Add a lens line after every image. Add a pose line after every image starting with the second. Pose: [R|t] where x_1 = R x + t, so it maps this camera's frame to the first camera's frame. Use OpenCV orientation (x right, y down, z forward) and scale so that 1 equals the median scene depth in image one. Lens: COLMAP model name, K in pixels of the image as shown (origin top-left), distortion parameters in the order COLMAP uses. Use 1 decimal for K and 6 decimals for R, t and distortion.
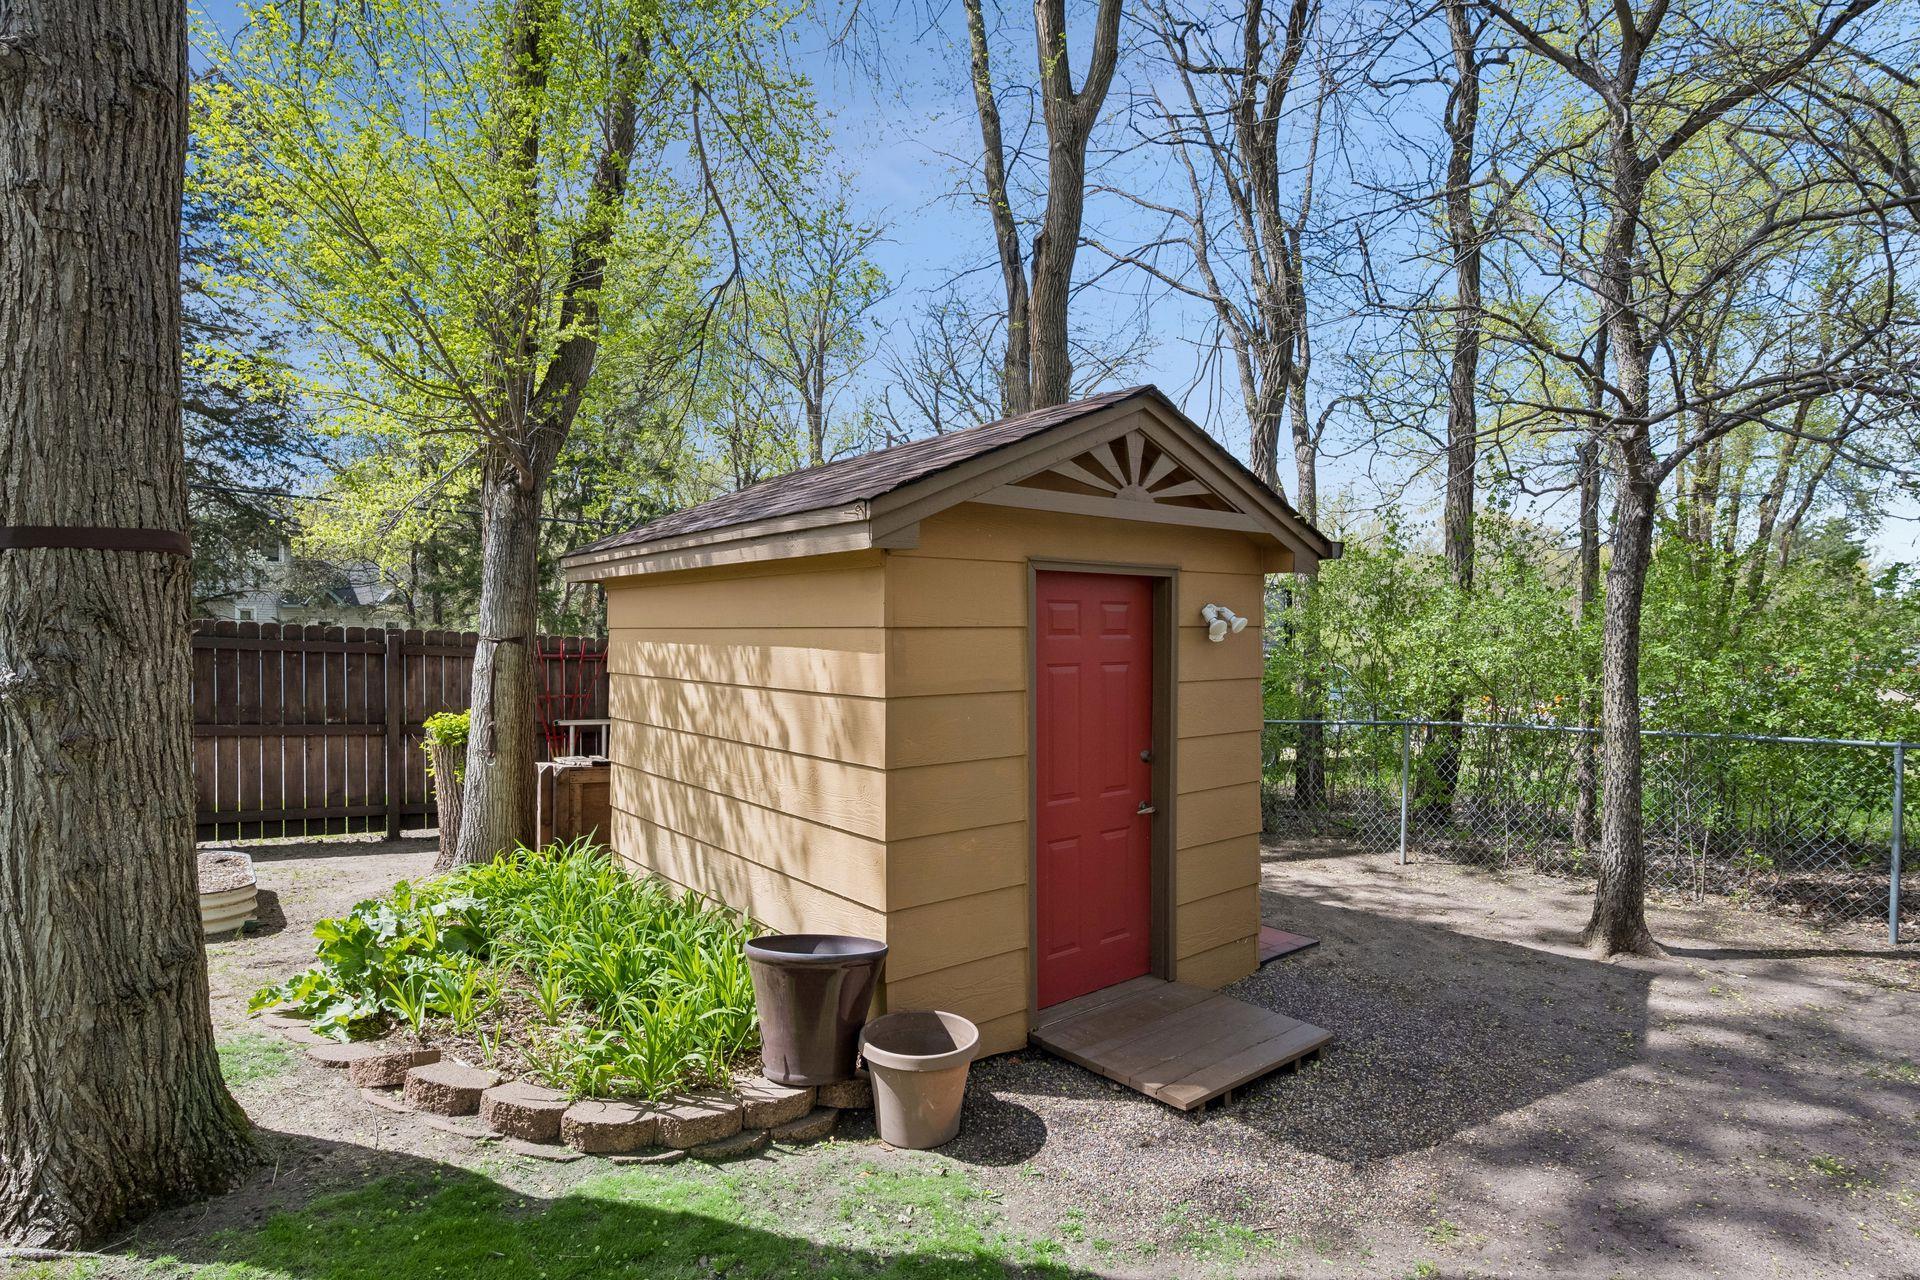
lens RADIAL K [[1016.3, 0, 969.8], [0, 1016.3, 631.5], [0, 0, 1]] dist [-0.000051, -0.000293]
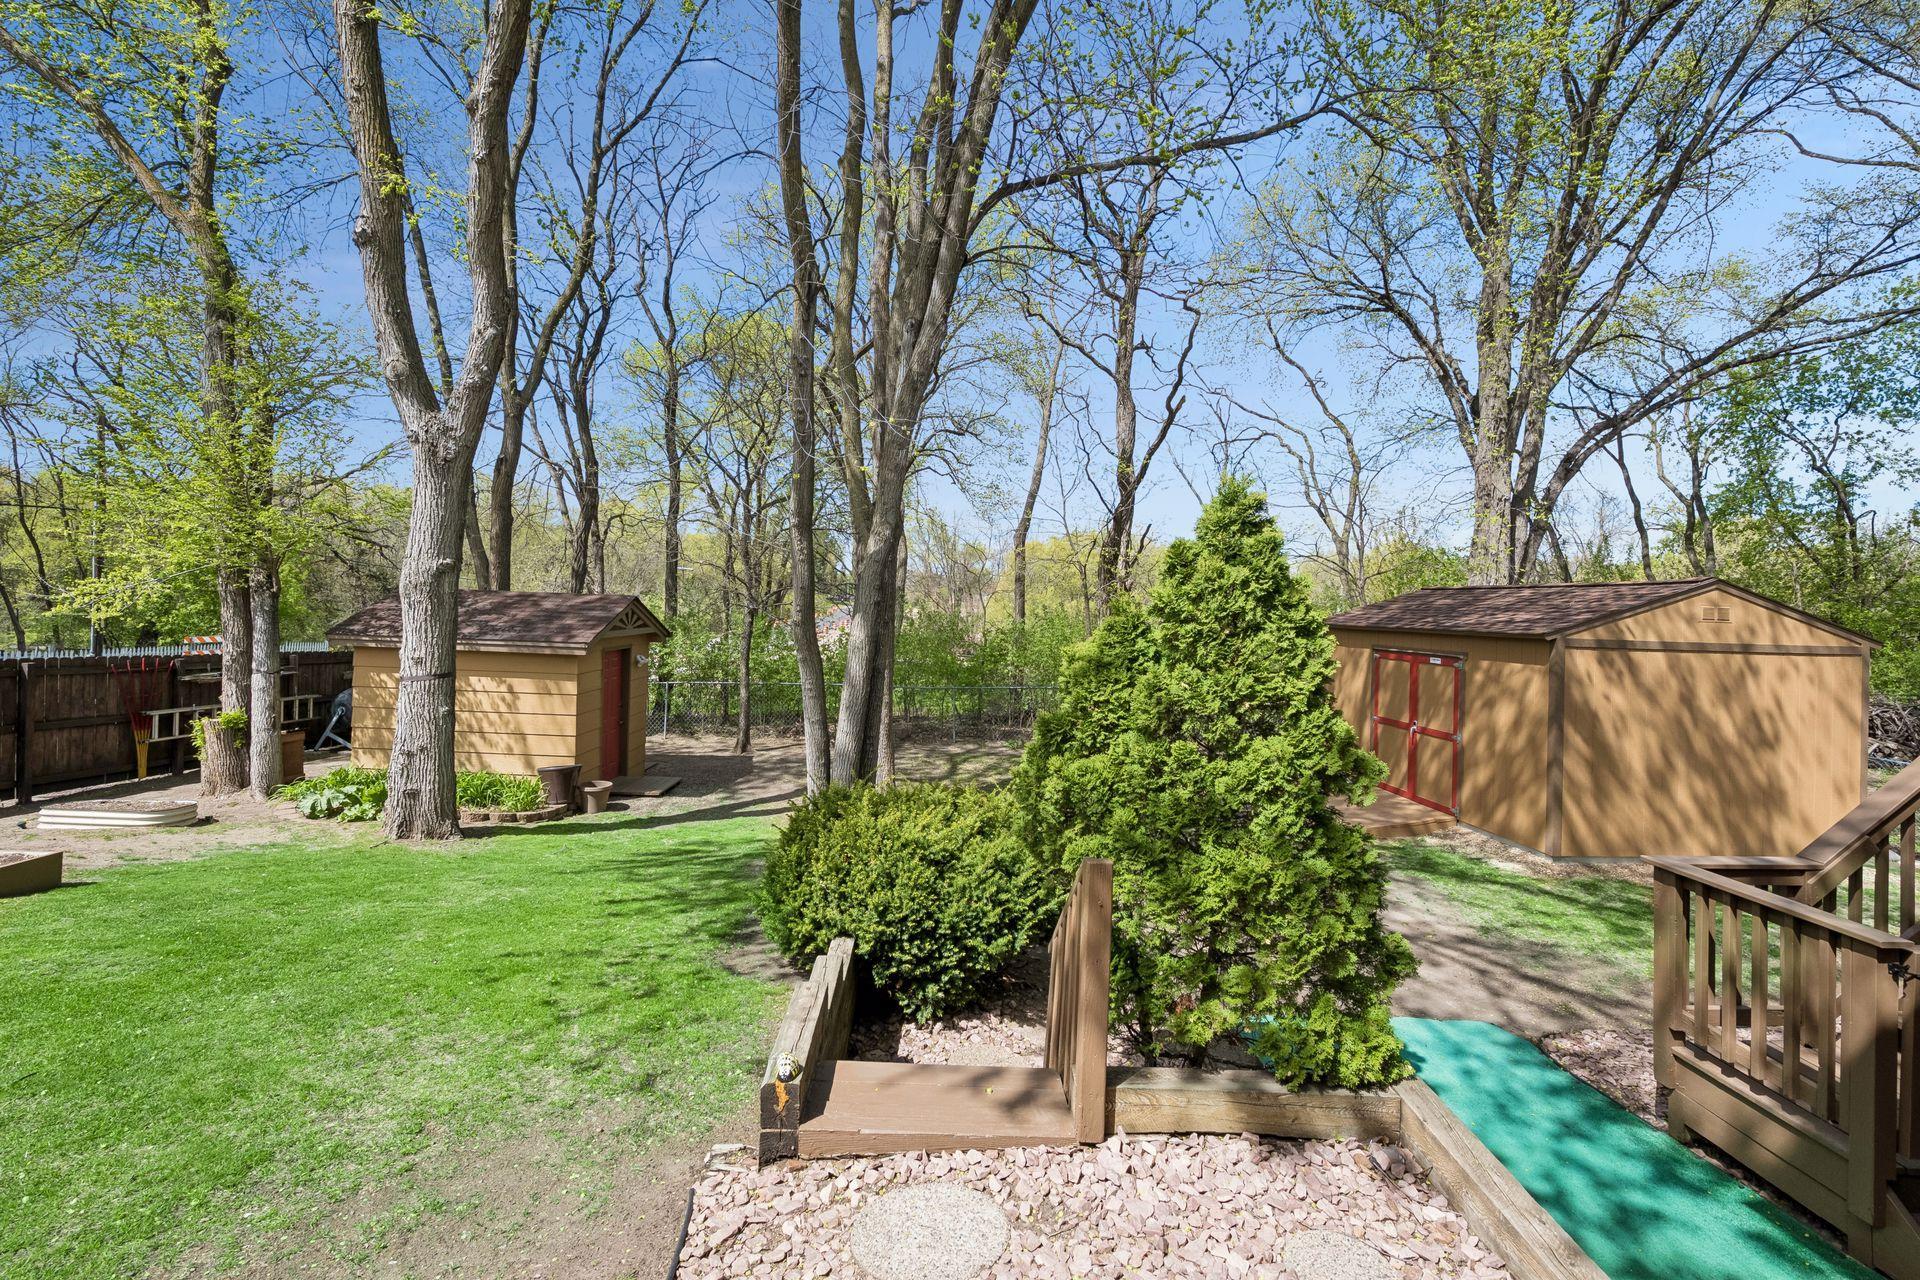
lens RADIAL K [[834.6, 0, 964.1], [0, 834.6, 642.9], [0, 0, 1]] dist [0.000766, -0.000147]
pose [[0.640848, -0.026671, 0.767205, -0.963701], [-0.030341, 0.997735, 0.060028, -0.219672], [-0.767068, -0.061747, 0.638587, -1.246027]]
